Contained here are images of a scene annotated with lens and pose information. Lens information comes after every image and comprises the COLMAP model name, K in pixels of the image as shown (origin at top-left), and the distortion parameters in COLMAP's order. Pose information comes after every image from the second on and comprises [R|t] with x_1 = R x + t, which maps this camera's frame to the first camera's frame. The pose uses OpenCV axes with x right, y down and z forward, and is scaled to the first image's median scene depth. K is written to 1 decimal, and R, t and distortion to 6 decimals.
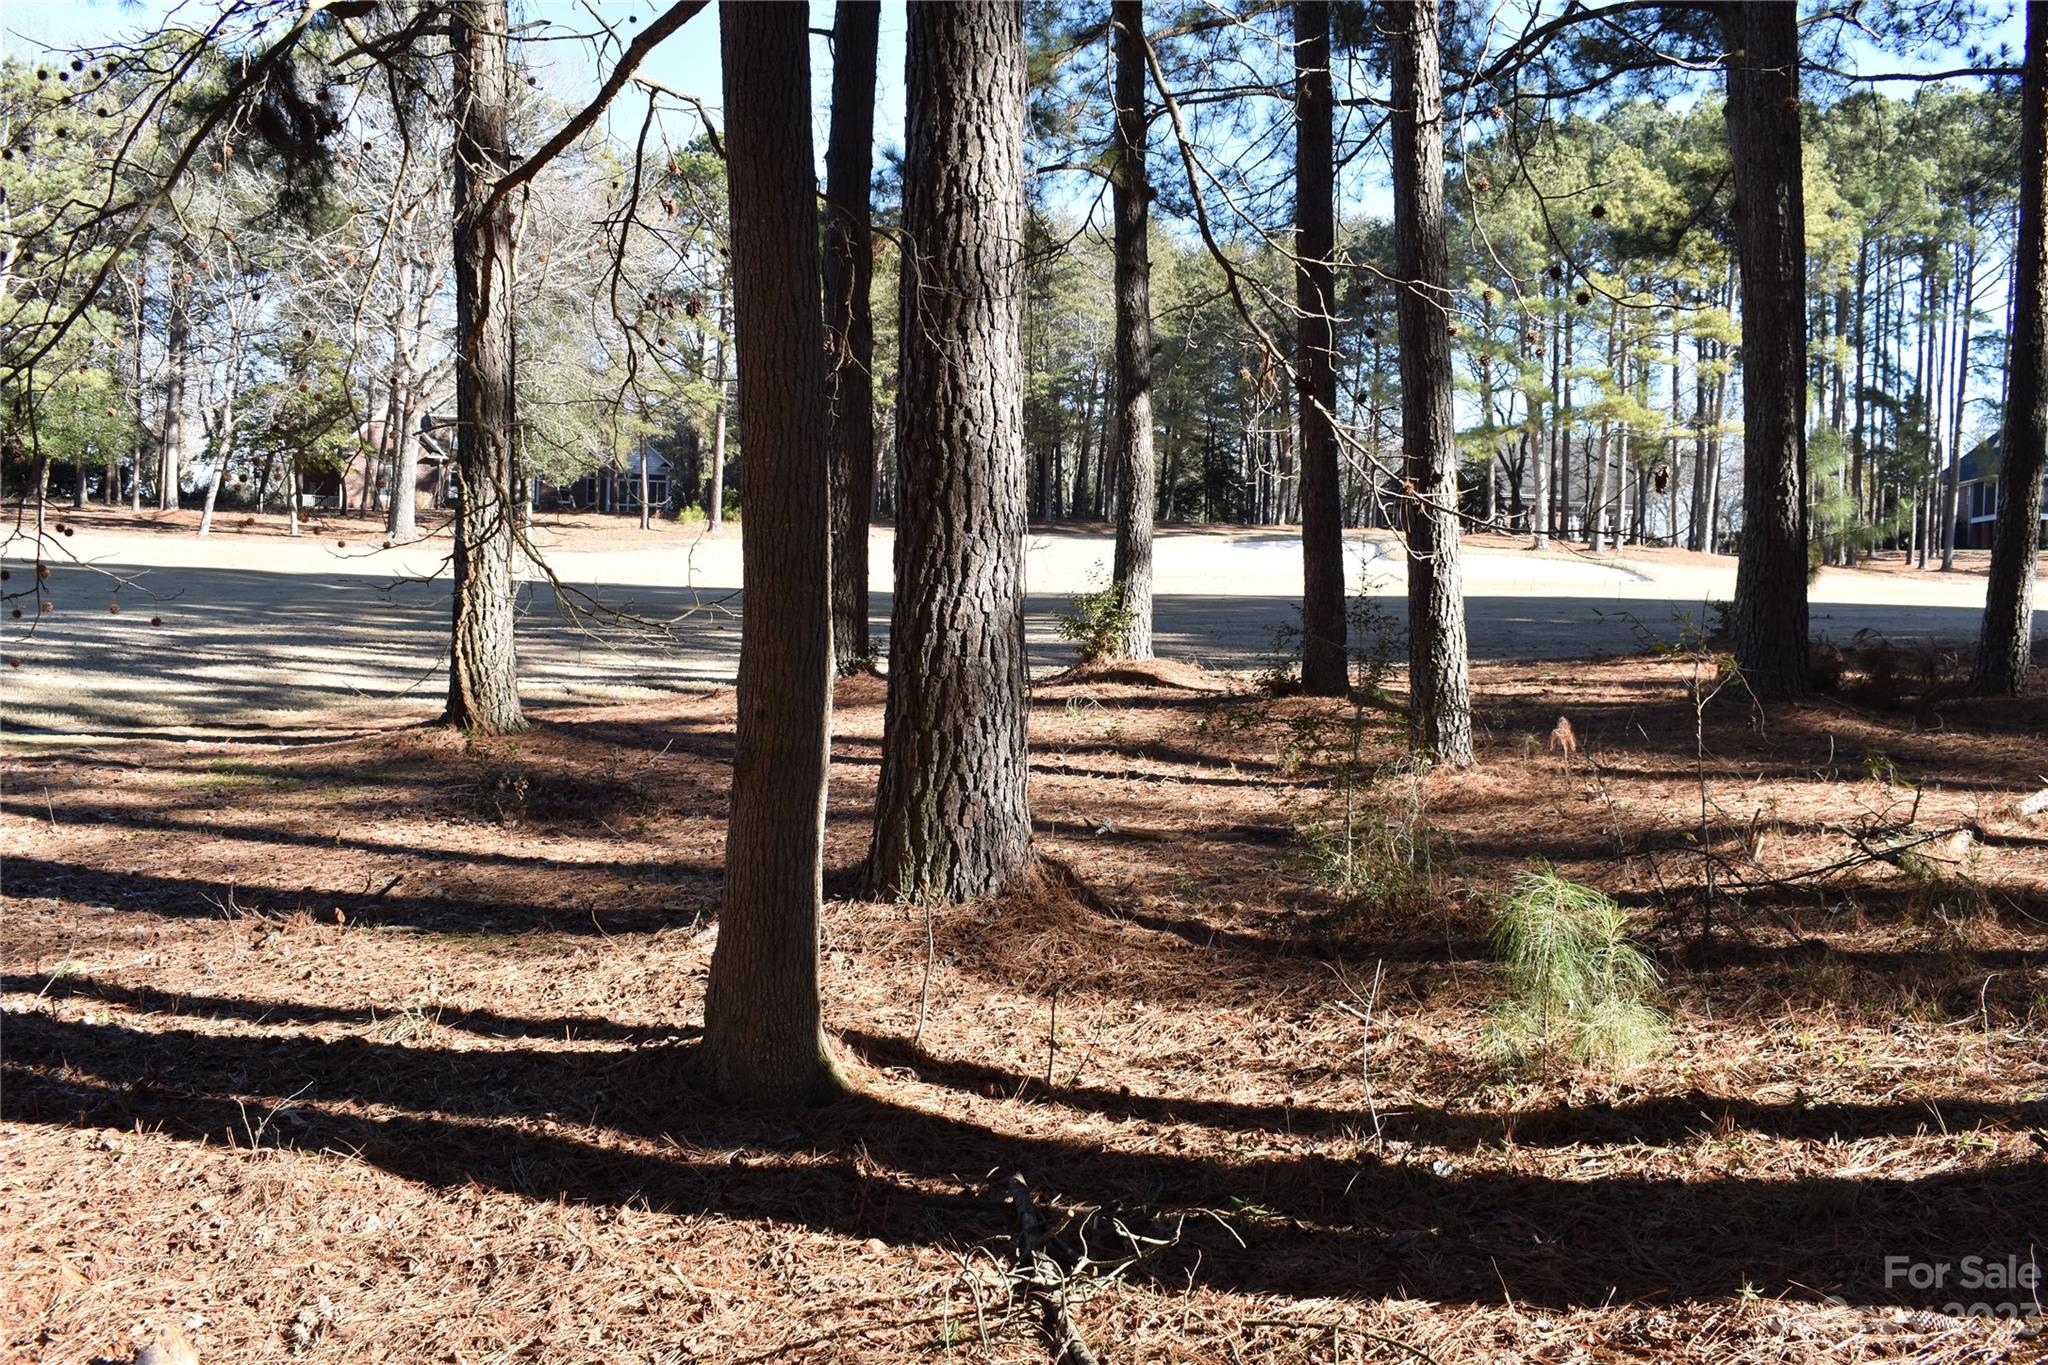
lens RADIAL K [[1885.6, 0, 1024.0], [0, 1885.6, 682.5], [0, 0, 1]] dist [-0.066373, 0.019130]
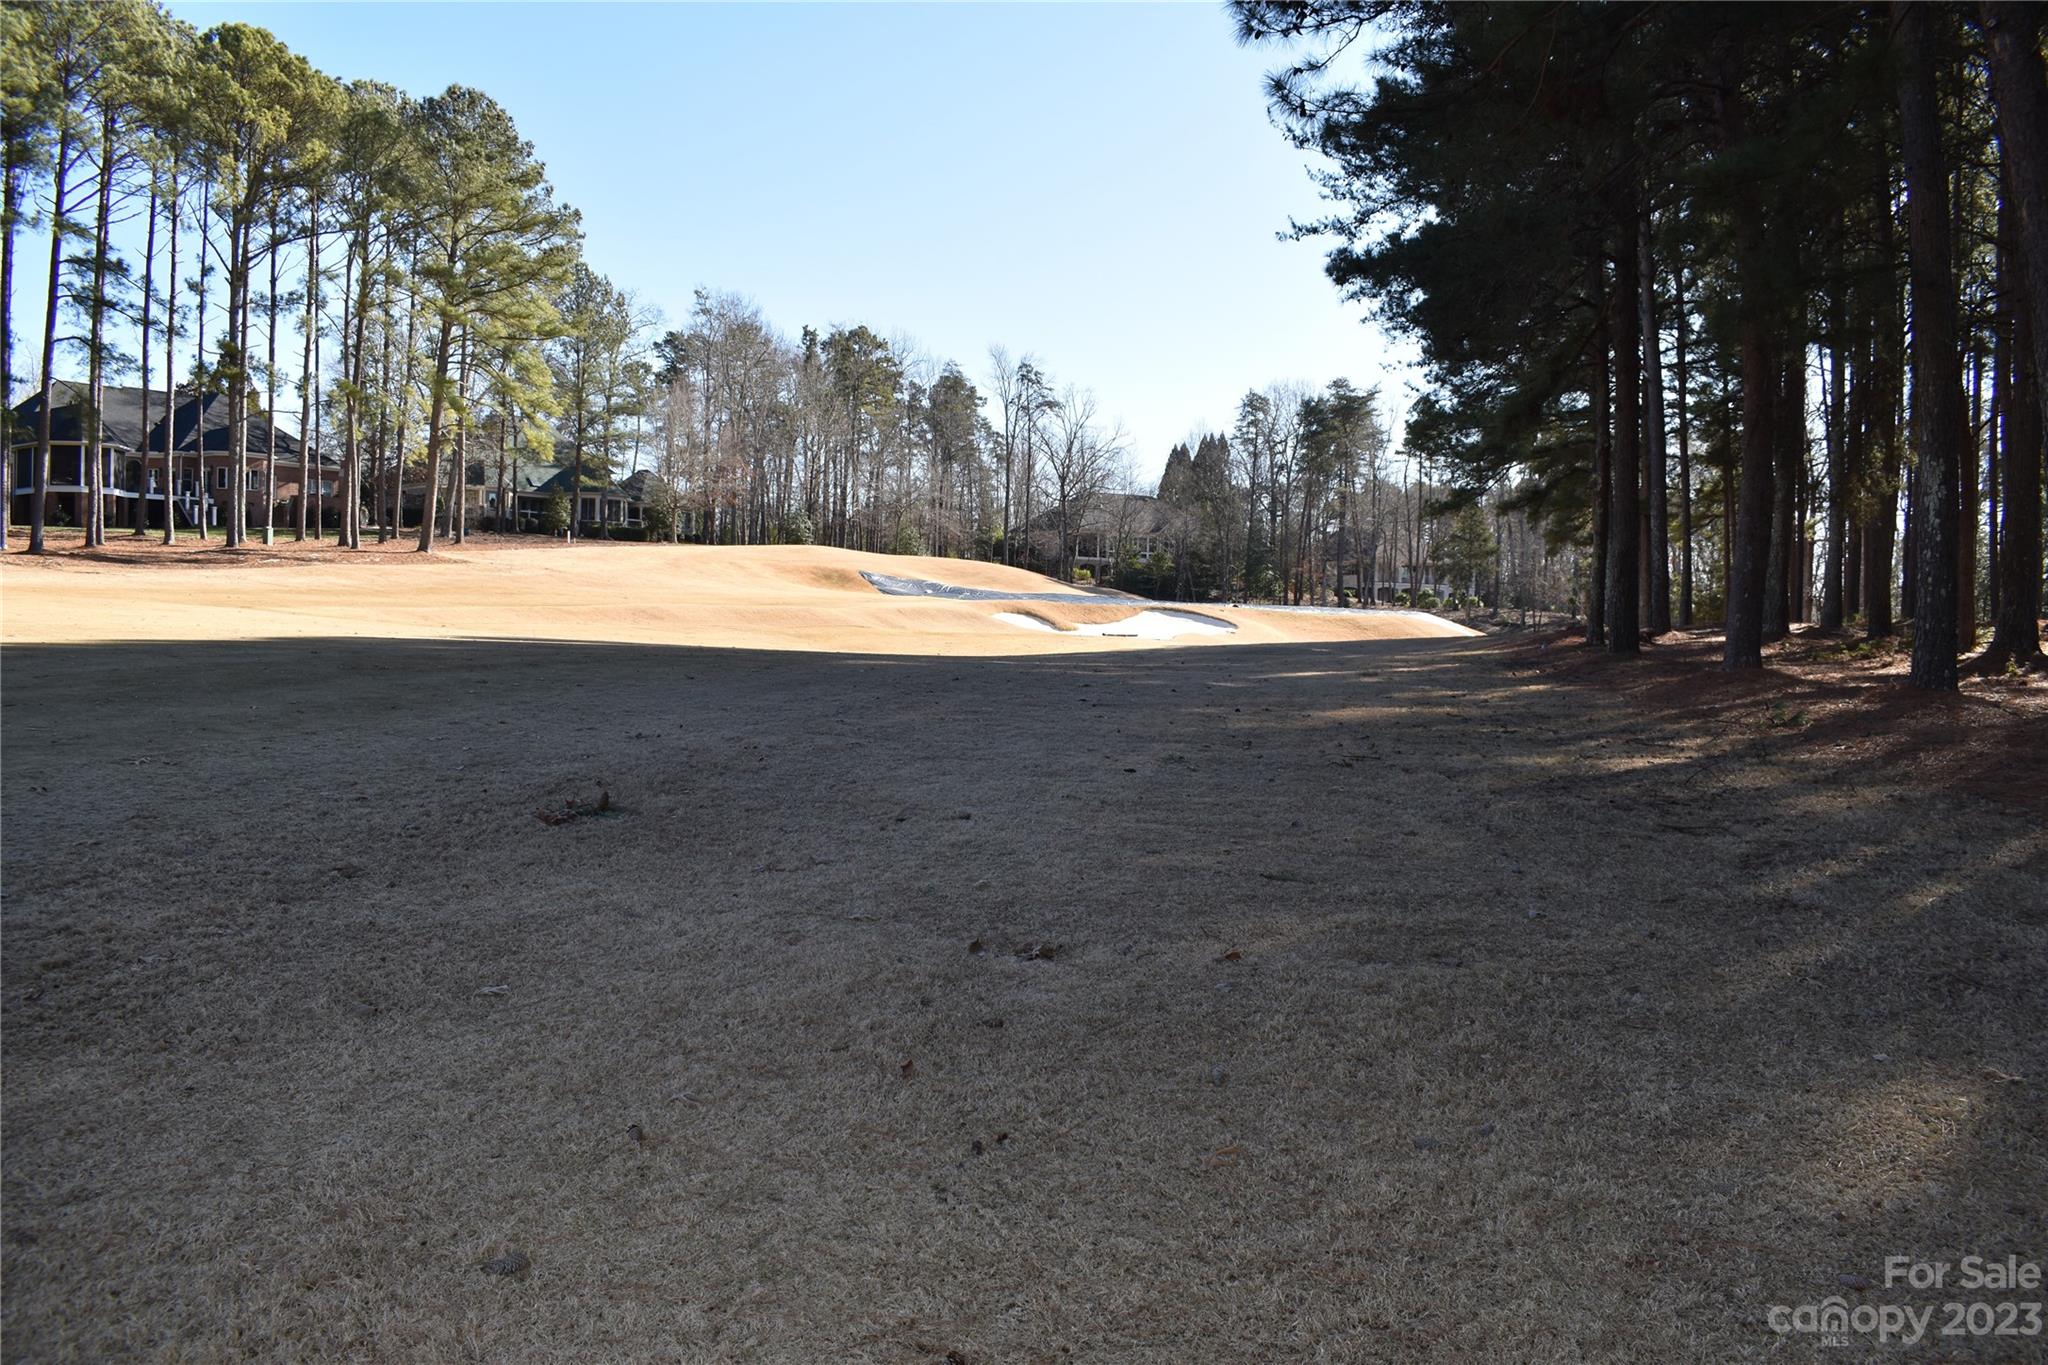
lens RADIAL K [[1601.9, 0, 1024.0], [0, 1601.9, 682.5], [0, 0, 1]] dist [-0.093605, 0.014252]
pose [[0.457238, -0.048791, 0.888005, 0.107842], [0.020132, 0.998806, 0.044513, -0.026520], [-0.889116, -0.002476, 0.457674, 0.336949]]
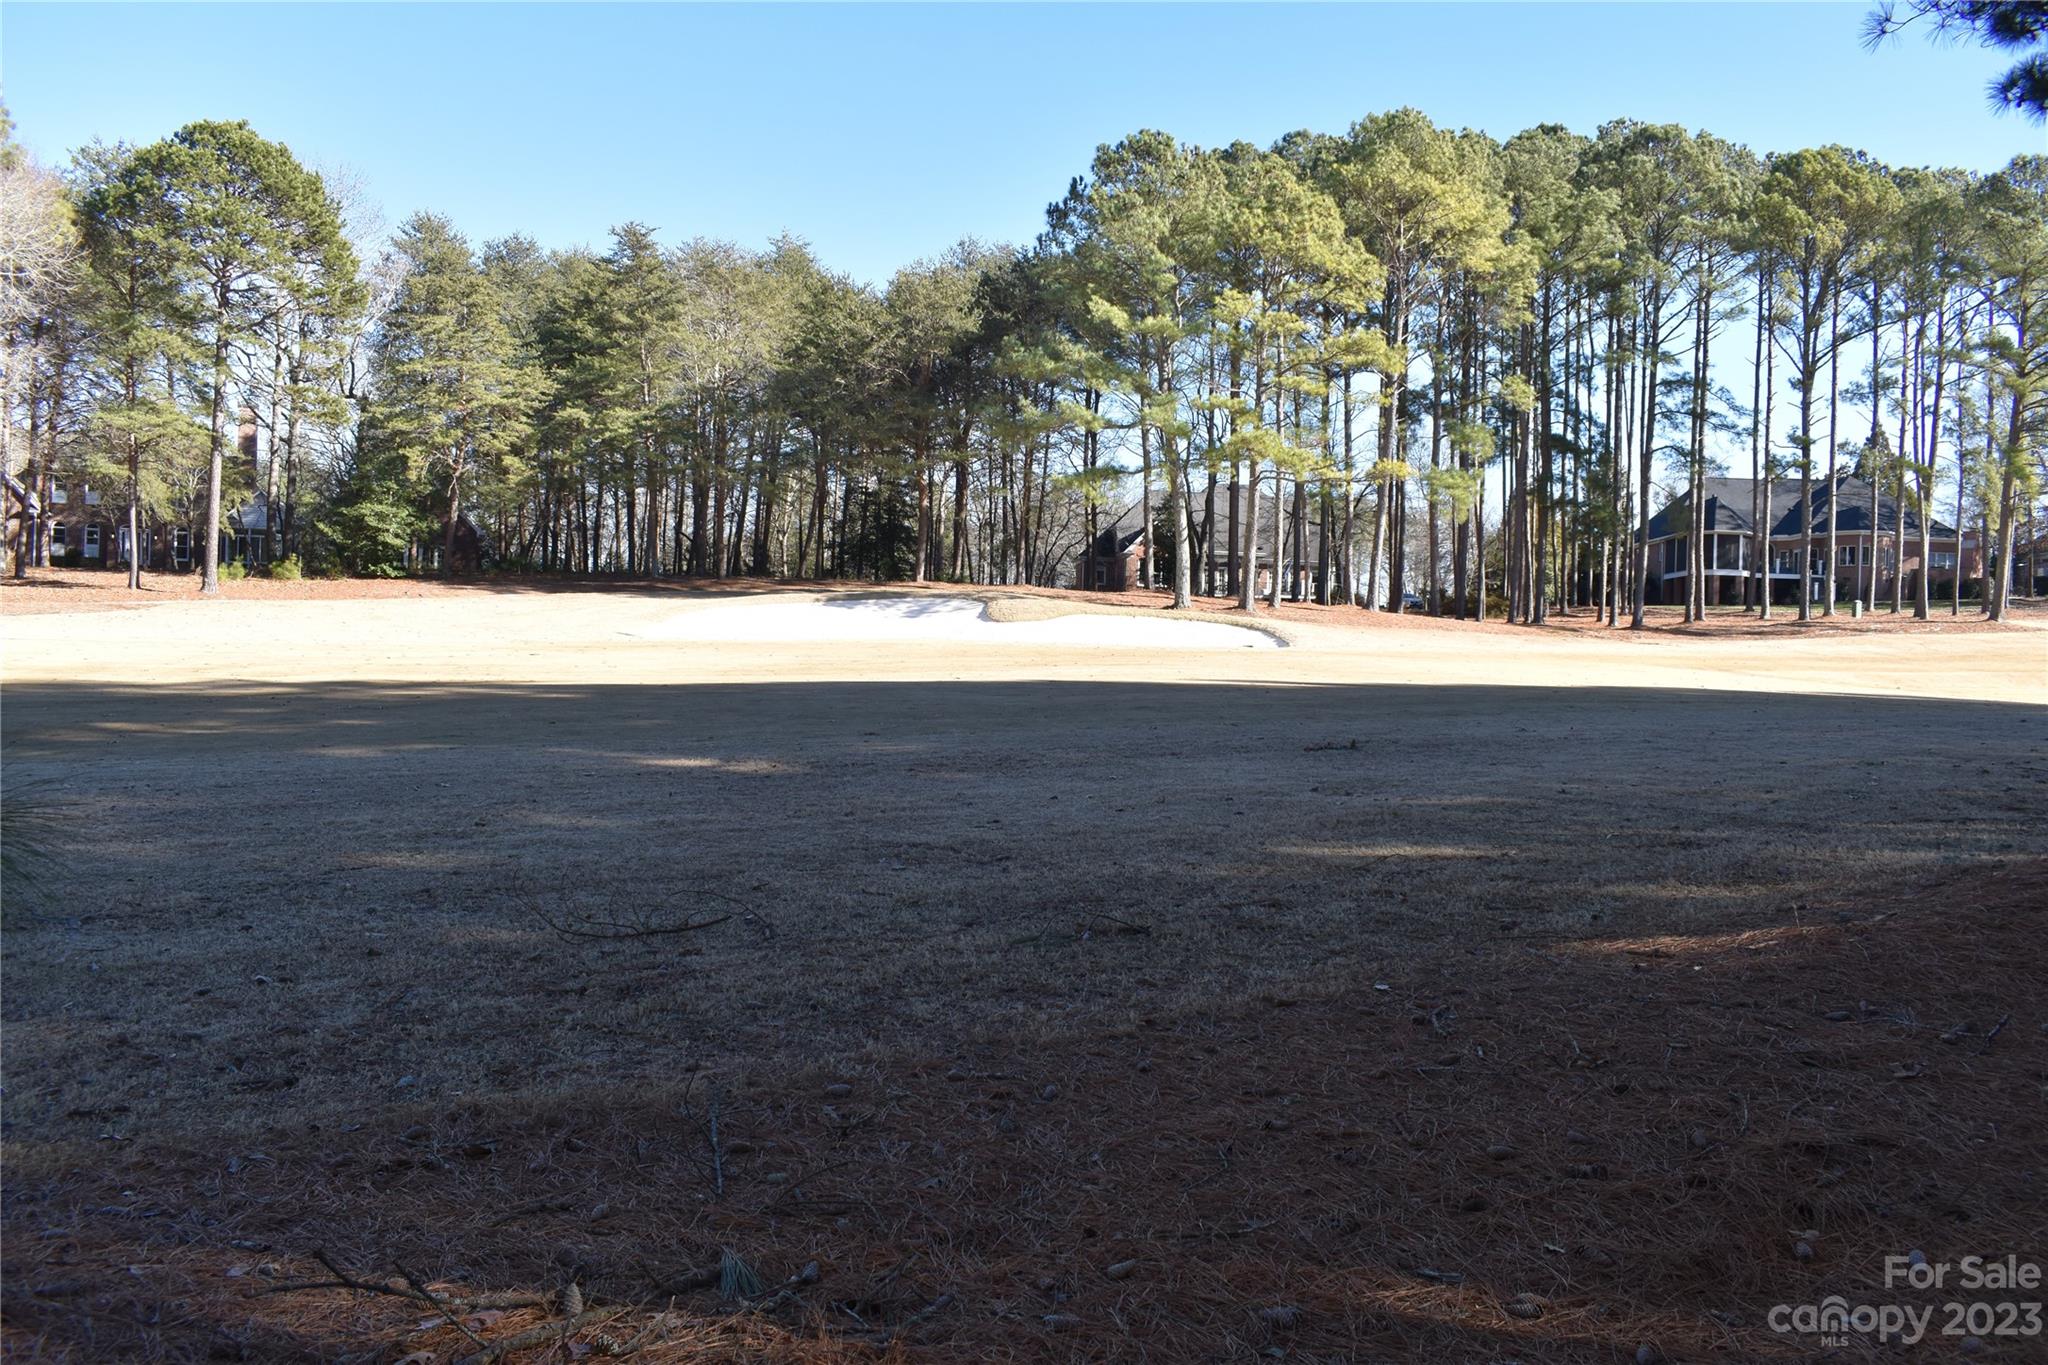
lens RADIAL K [[1601.9, 0, 1024.0], [0, 1601.9, 682.5], [0, 0, 1]] dist [-0.093605, 0.014252]
pose [[0.996938, -0.003662, 0.078113, 0.126178], [0.005074, 0.999827, -0.017876, -0.020205], [-0.078034, 0.018218, 0.996784, 0.229637]]
